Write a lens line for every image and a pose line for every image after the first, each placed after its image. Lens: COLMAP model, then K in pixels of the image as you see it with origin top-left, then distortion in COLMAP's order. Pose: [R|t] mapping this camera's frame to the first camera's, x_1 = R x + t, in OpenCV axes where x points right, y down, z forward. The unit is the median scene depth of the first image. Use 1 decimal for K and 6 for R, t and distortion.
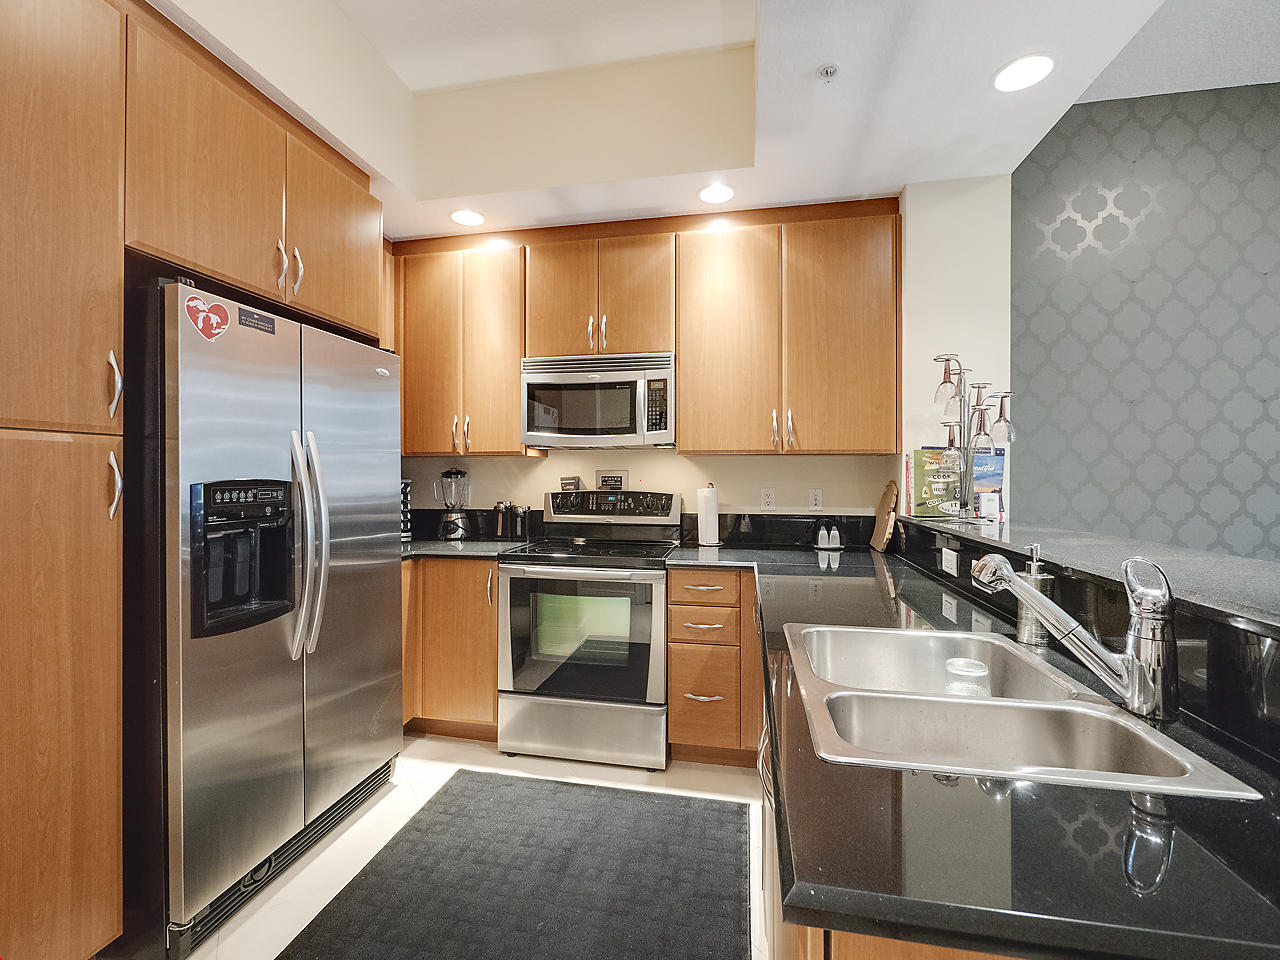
lens RADIAL K [[548.9, 0, 636.2], [0, 548.9, 476.7], [0, 0, 1]] dist [-0.009506, 0.001345]
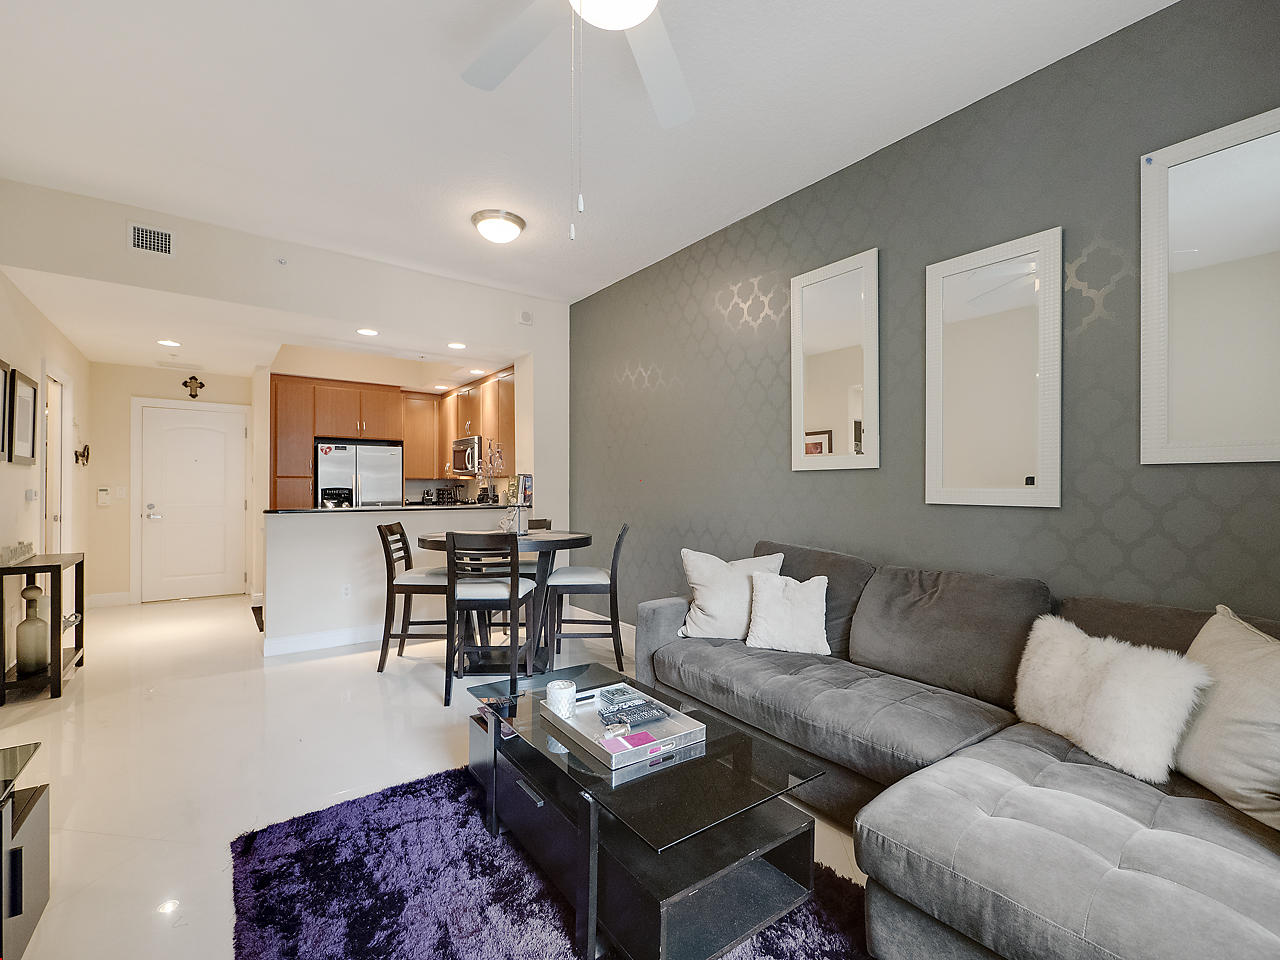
lens RADIAL K [[548.9, 0, 610.5], [0, 548.9, 478.8], [0, 0, 1]] dist [-0.009506, 0.001345]
pose [[0.730769, -0.010627, -0.682542, 1.997626], [-0.001466, 0.999852, -0.017137, 0.002779], [0.682623, 0.013523, 0.730646, -0.327011]]
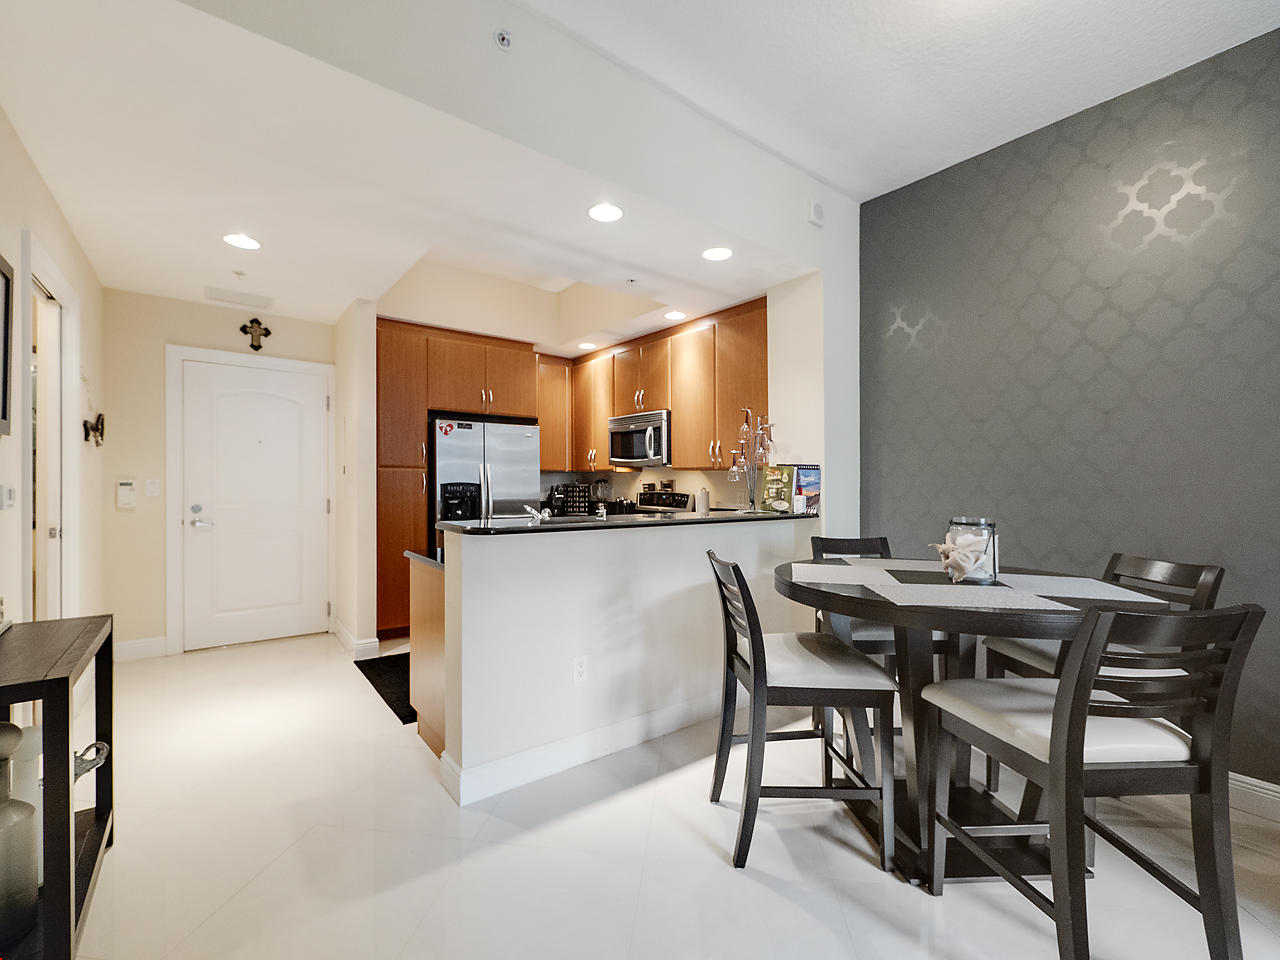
lens RADIAL K [[548.9, 0, 626.8], [0, 548.9, 481.2], [0, 0, 1]] dist [-0.009506, 0.001345]
pose [[0.742937, 0.004612, -0.669346, 1.040269], [-0.008244, 0.999963, -0.002260, -0.001464], [0.669311, 0.007197, 0.742947, -0.303506]]
